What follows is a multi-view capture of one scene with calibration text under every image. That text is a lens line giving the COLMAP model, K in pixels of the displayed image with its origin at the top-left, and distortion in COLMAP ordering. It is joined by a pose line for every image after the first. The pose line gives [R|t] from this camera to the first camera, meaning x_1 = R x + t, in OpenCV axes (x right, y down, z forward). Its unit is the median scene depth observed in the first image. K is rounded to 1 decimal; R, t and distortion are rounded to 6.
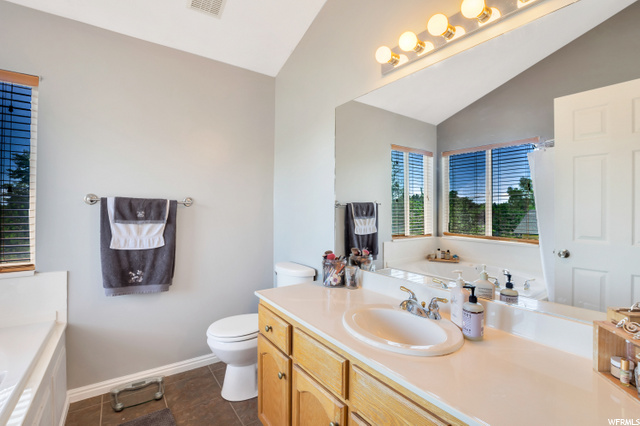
lens RADIAL K [[293.6, 0, 319.3], [0, 293.6, 212.8], [0, 0, 1]] dist [-0.003514, 0.000177]
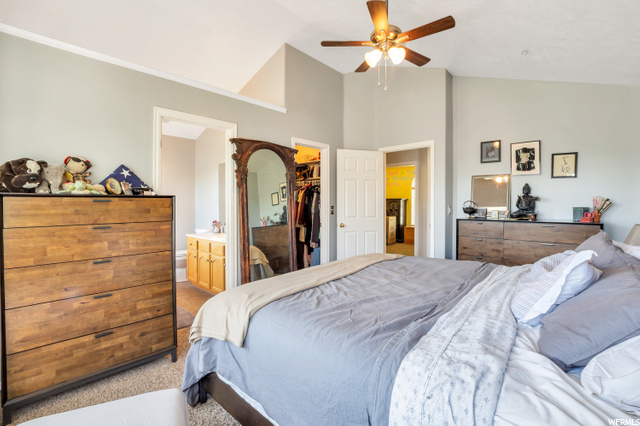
lens RADIAL K [[293.6, 0, 320.3], [0, 293.6, 210.5], [0, 0, 1]] dist [-0.003514, 0.000177]
pose [[0.977252, -0.006961, 0.211966, 0.415480], [0.003503, 0.999855, 0.016685, -0.002533], [-0.212052, -0.015563, 0.977135, -1.869639]]
